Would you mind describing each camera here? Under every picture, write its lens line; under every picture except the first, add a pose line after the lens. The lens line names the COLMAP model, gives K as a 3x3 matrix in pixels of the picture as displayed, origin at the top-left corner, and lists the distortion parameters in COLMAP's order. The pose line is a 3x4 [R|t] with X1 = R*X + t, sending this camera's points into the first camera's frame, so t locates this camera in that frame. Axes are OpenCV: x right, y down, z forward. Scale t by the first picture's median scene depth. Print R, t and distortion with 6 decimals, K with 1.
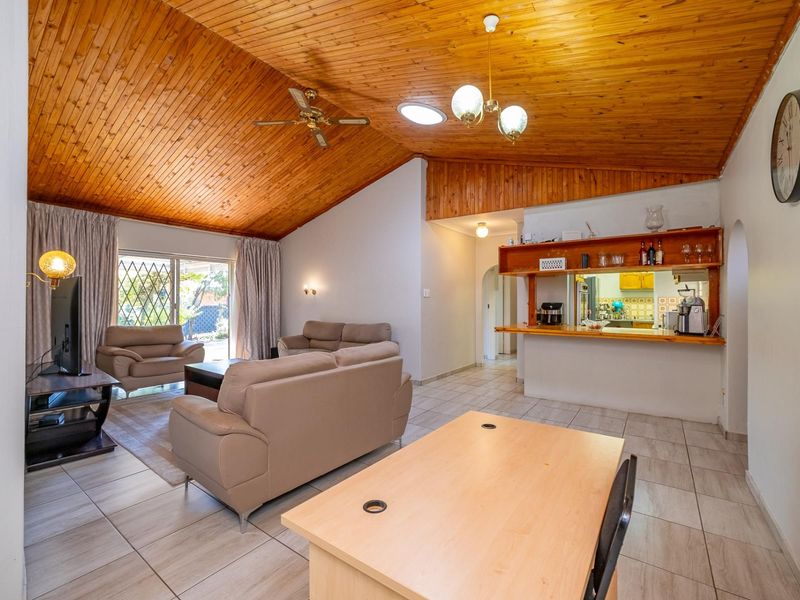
lens RADIAL K [[367.7, 0, 399.4], [0, 367.7, 303.7], [0, 0, 1]] dist [0.001058, 0.000314]
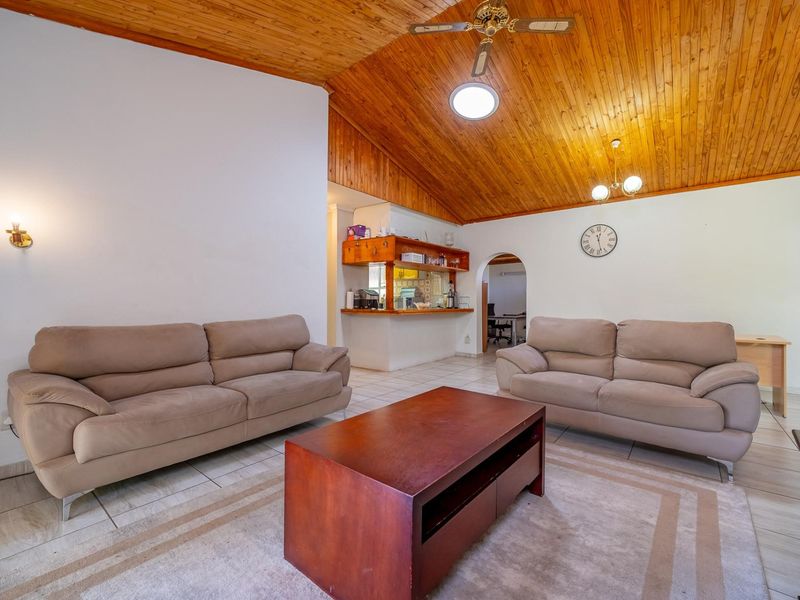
lens RADIAL K [[367.7, 0, 399.4], [0, 367.7, 303.7], [0, 0, 1]] dist [0.001058, 0.000314]
pose [[0.026456, -0.014834, 0.999540, -0.826105], [-0.002093, 0.999887, 0.014895, 0.029227], [-0.999648, -0.002486, 0.026422, 0.982860]]
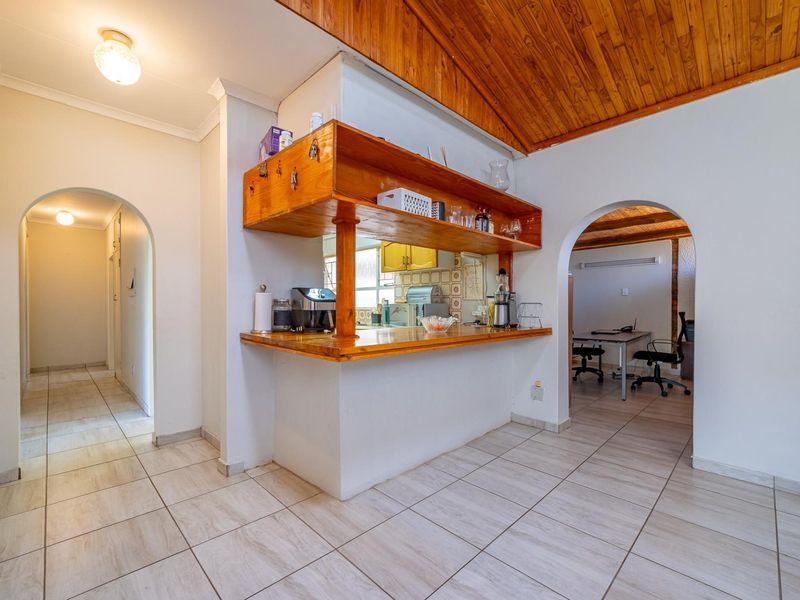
lens RADIAL K [[367.7, 0, 399.4], [0, 367.7, 303.7], [0, 0, 1]] dist [0.001058, 0.000314]
pose [[0.138912, -0.004708, 0.990293, -0.075871], [0.000361, 0.999989, 0.004703, 0.021168], [-0.990305, -0.000296, 0.138913, 0.913594]]
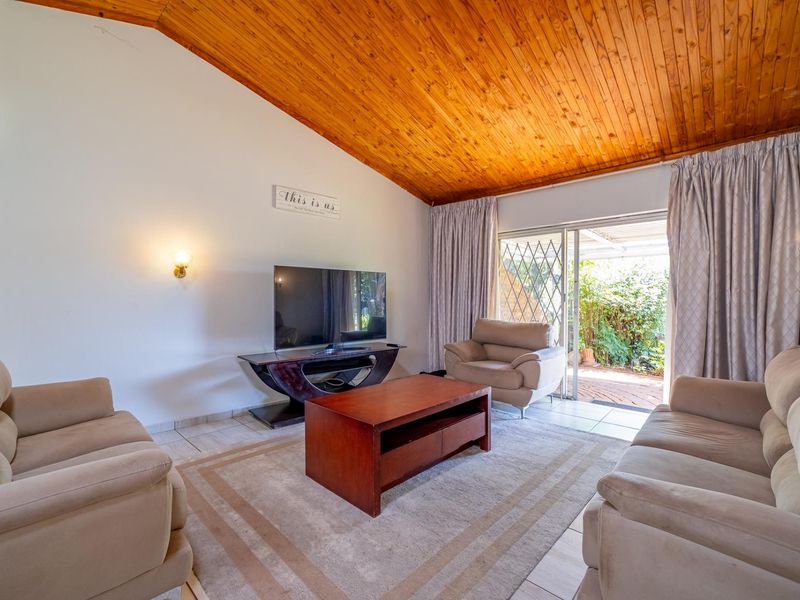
lens RADIAL K [[367.7, 0, 399.4], [0, 367.7, 303.7], [0, 0, 1]] dist [0.001058, 0.000314]
pose [[-0.113986, 0.012085, -0.993409, 0.148877], [-0.009233, 0.999870, 0.013223, 0.011880], [0.993439, 0.010679, -0.113859, 1.009147]]
